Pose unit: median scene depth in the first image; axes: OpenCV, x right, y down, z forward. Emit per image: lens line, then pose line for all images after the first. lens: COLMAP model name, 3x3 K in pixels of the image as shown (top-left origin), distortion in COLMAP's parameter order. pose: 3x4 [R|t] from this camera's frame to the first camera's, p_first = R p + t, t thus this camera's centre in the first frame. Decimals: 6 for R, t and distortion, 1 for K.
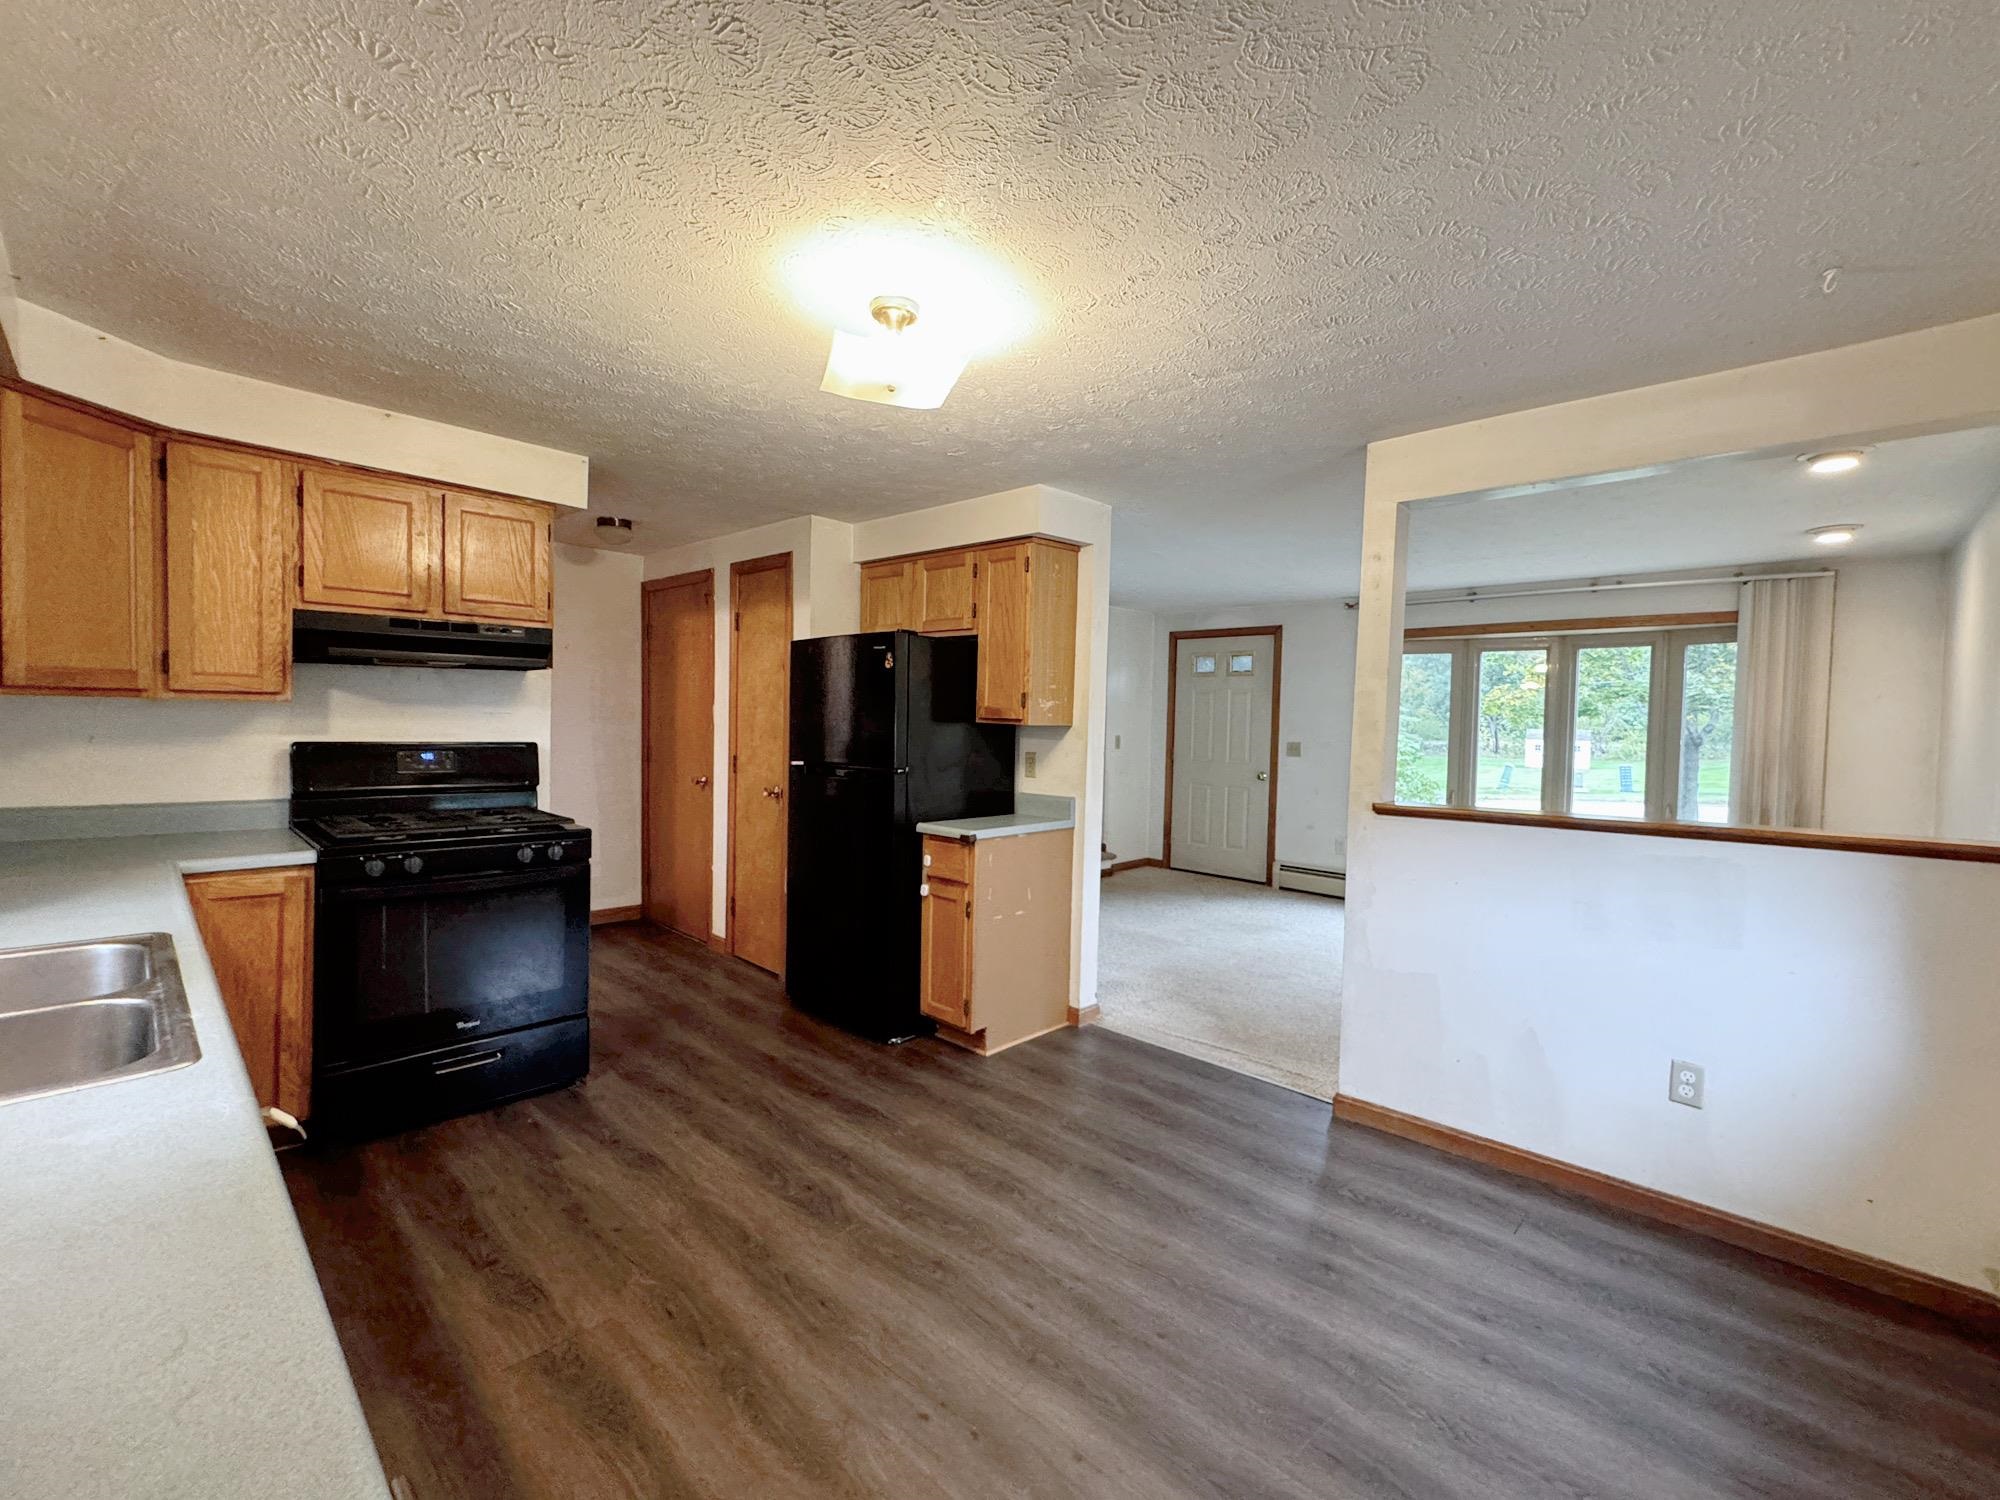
lens RADIAL K [[852.6, 0, 999.1], [0, 852.6, 748.3], [0, 0, 1]] dist [-0.004367, 0.000567]
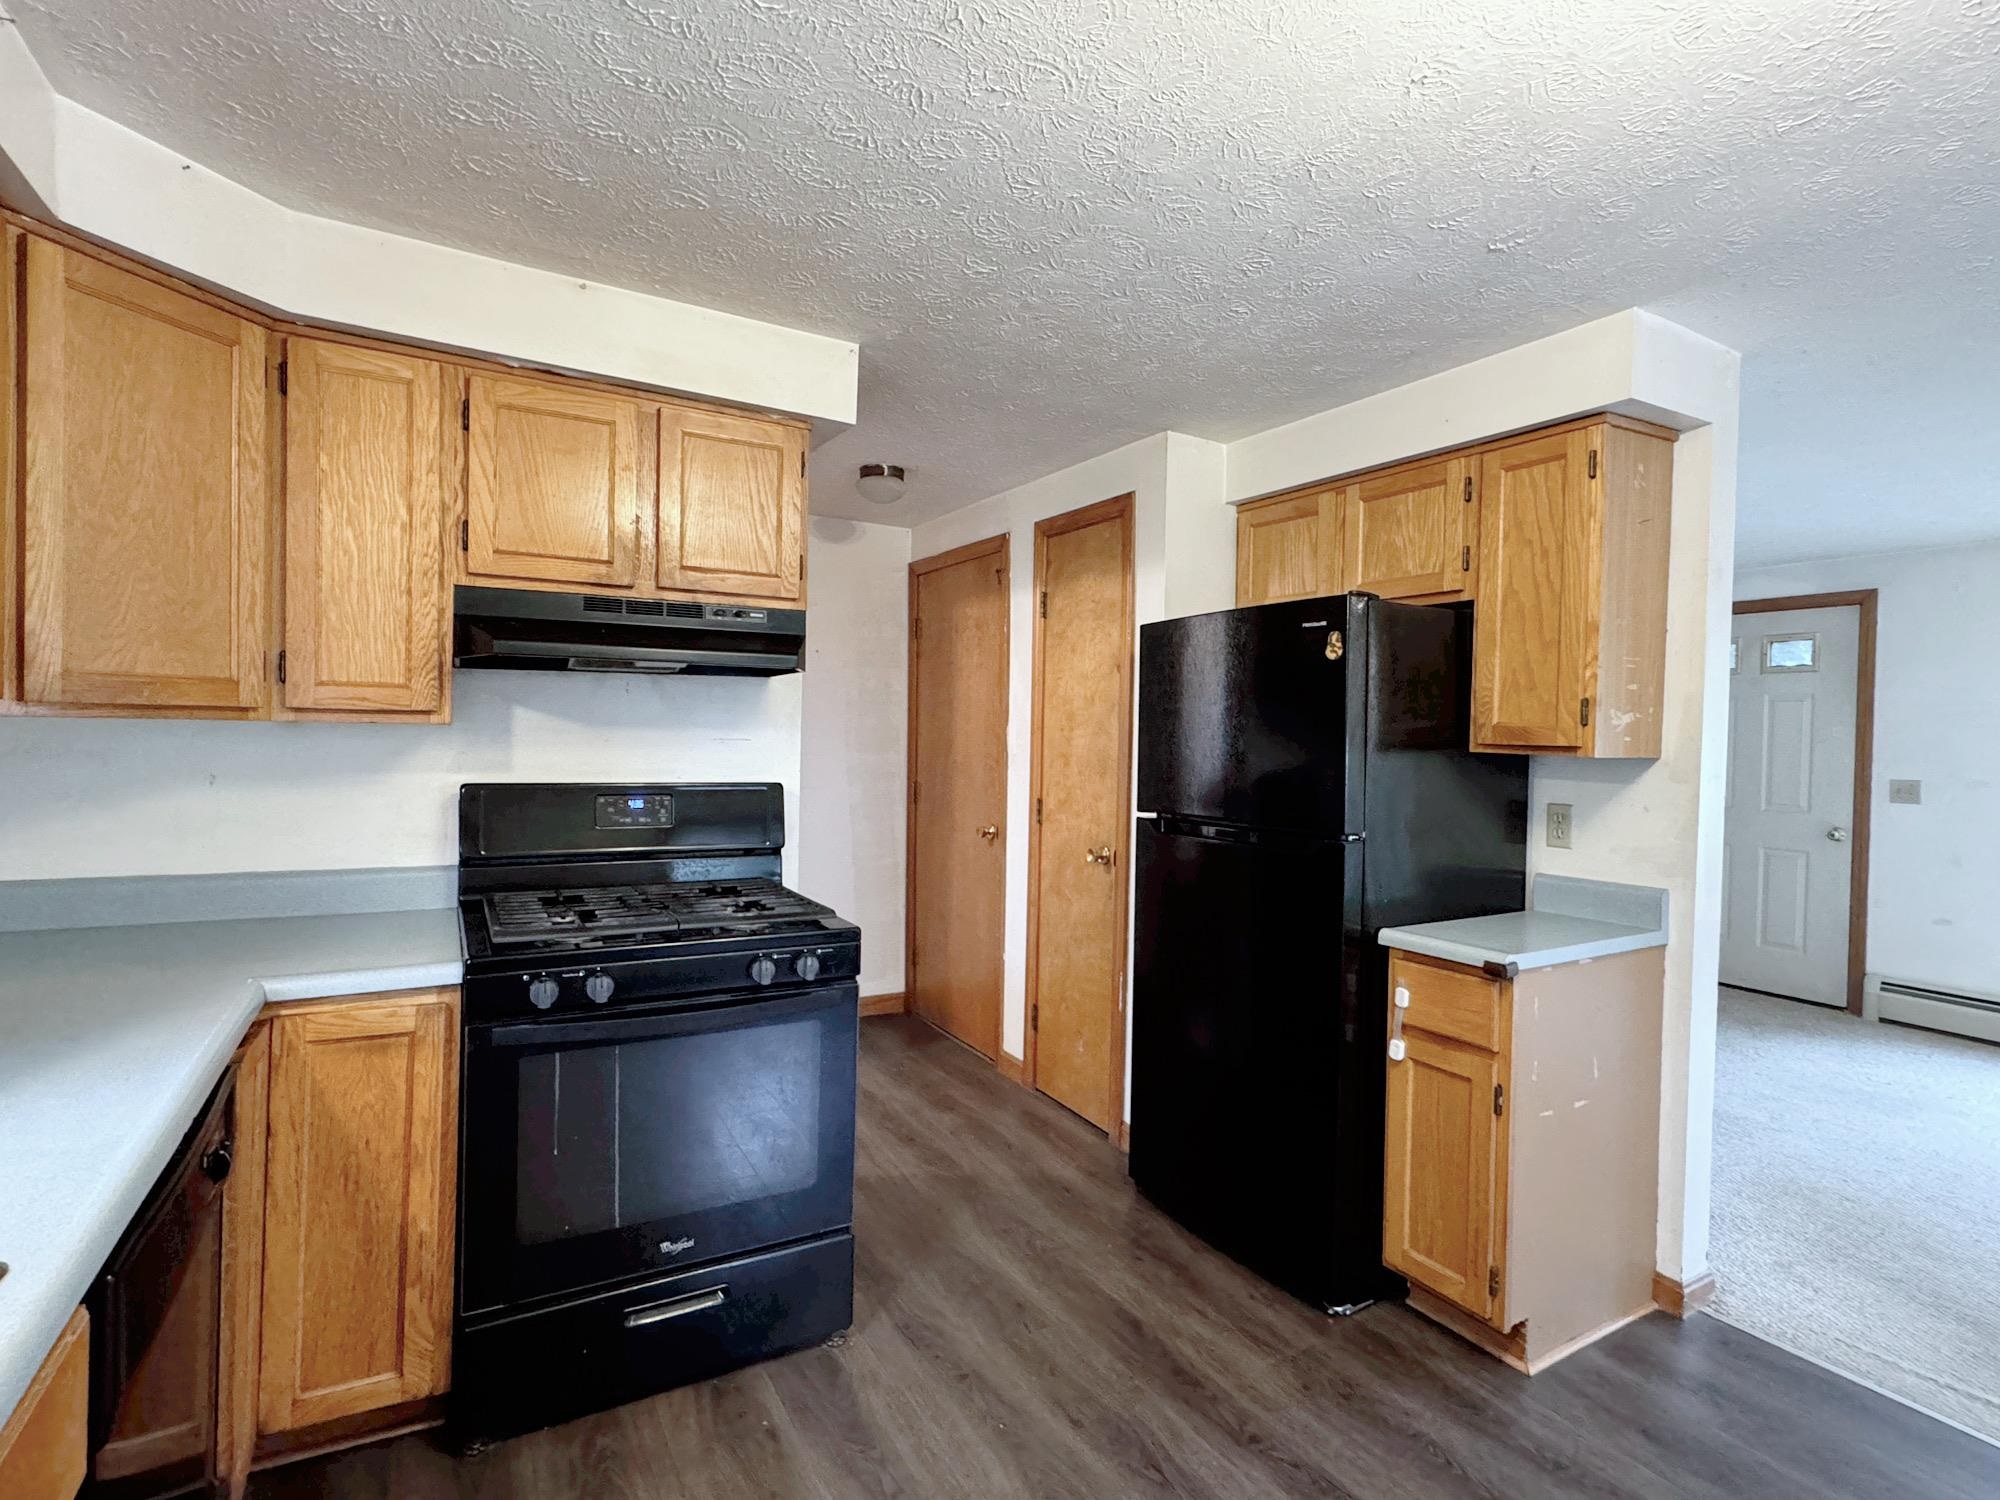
lens RADIAL K [[978.7, 0, 993.6], [0, 978.7, 750.3], [0, 0, 1]] dist [-0.007185, 0.002366]
pose [[0.960495, -0.000313, -0.278296, -0.170605], [-0.006488, 0.999702, -0.023519, -0.015817], [0.278220, 0.024396, 0.960207, 0.310011]]
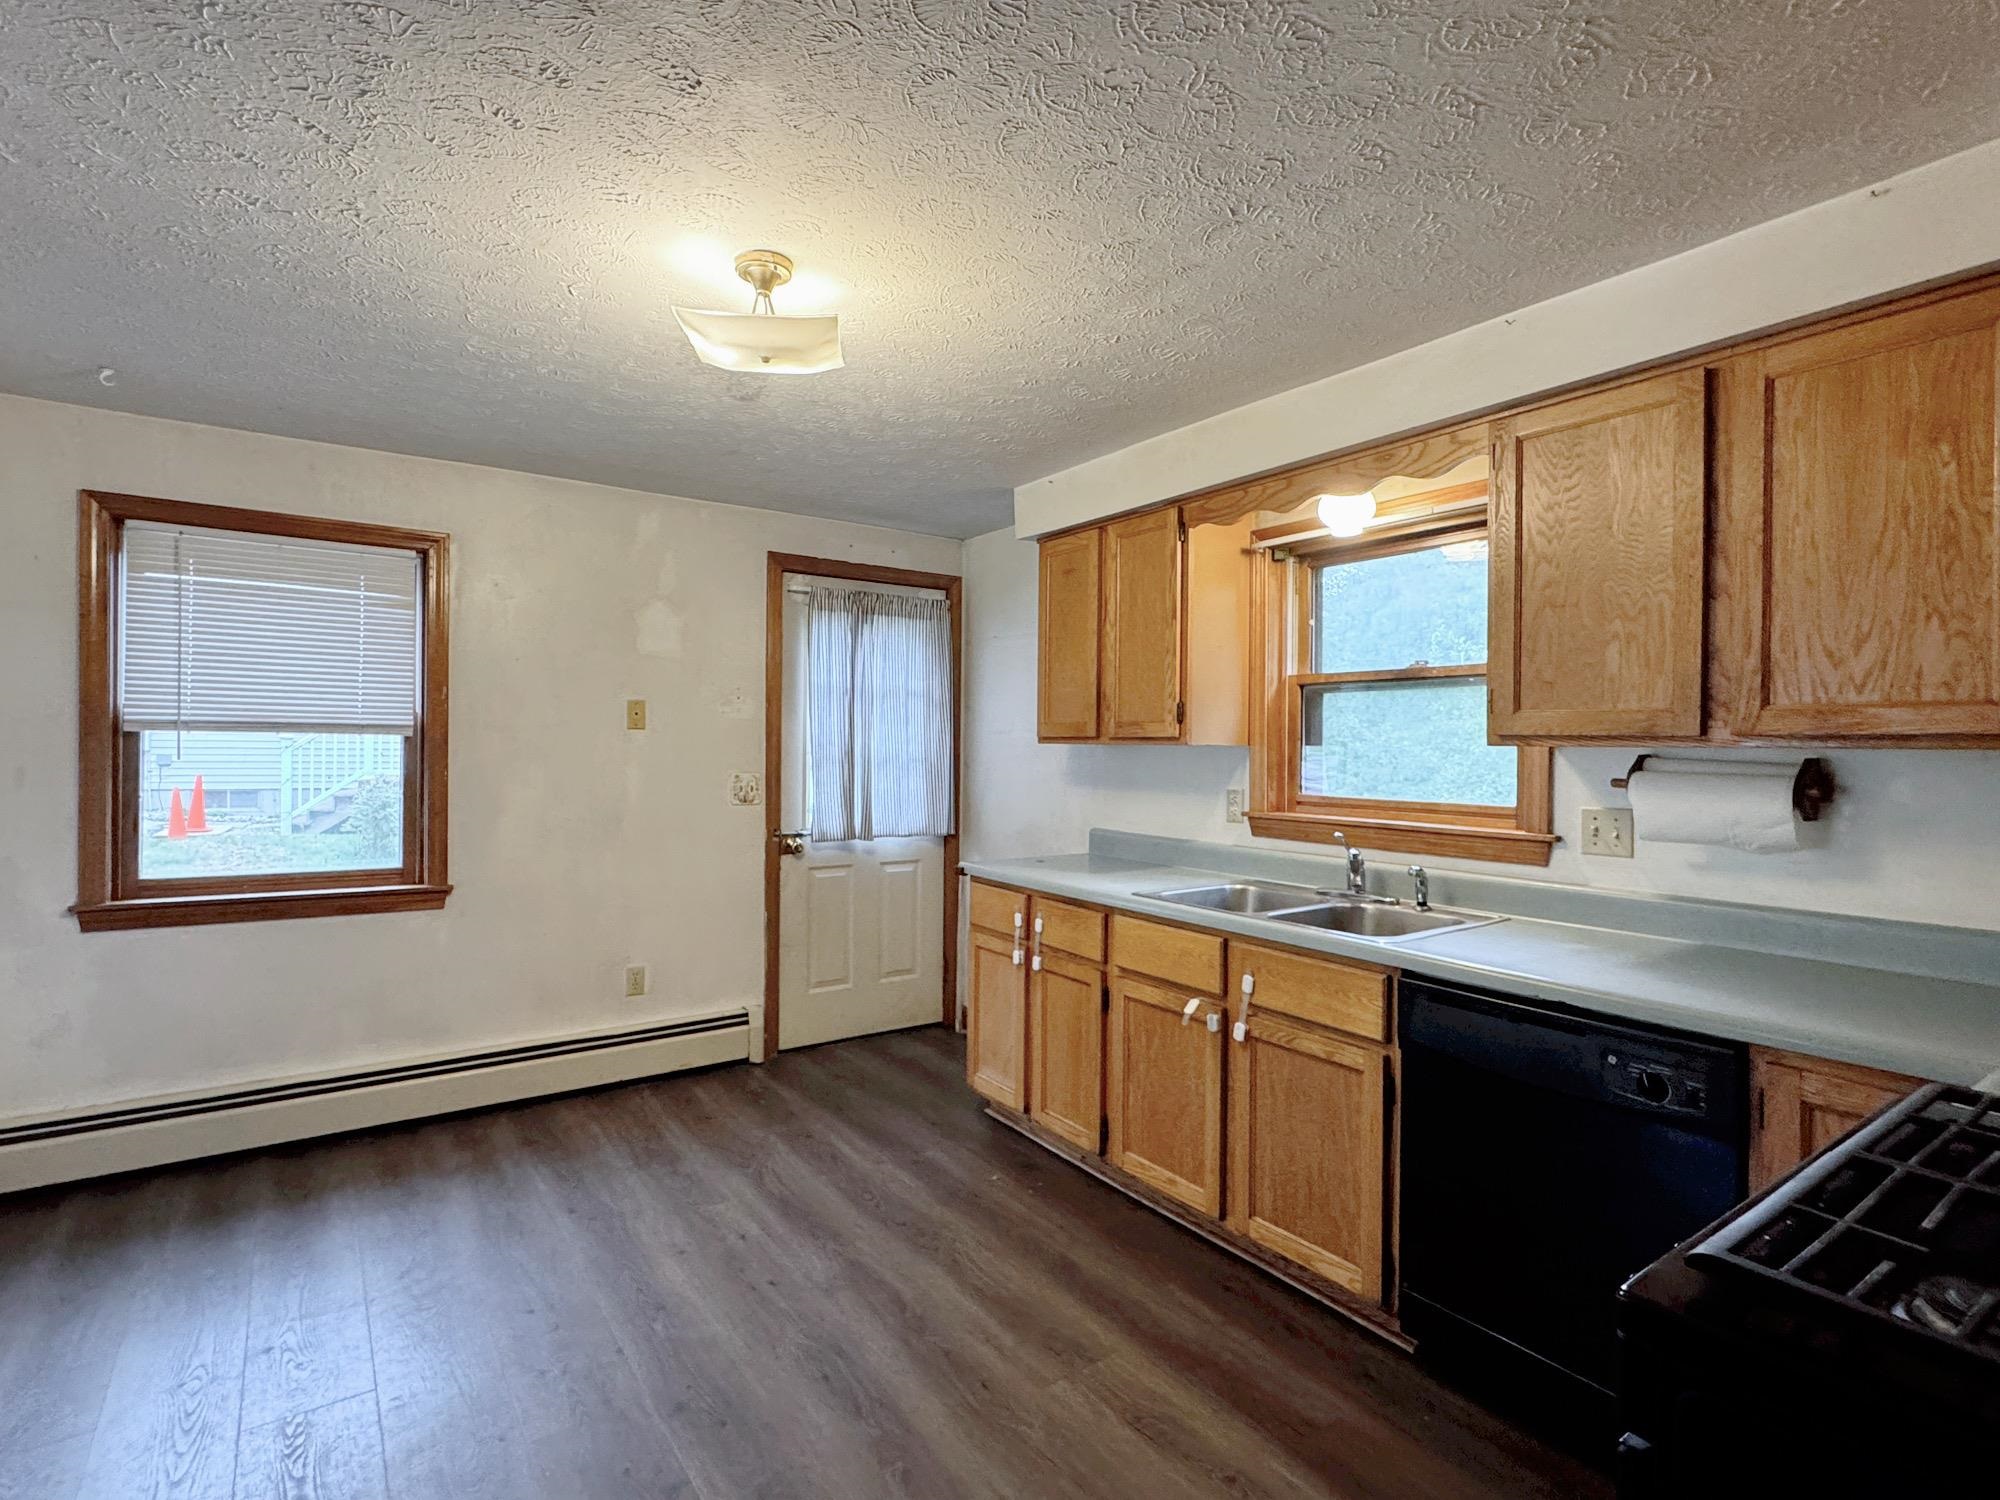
lens RADIAL K [[978.7, 0, 996.5], [0, 978.7, 748.7], [0, 0, 1]] dist [-0.007185, 0.002366]
pose [[-0.981073, -0.033282, 0.190758, -0.328212], [-0.025382, 0.998722, 0.043709, -0.046636], [-0.191969, 0.038040, -0.980664, 1.142139]]
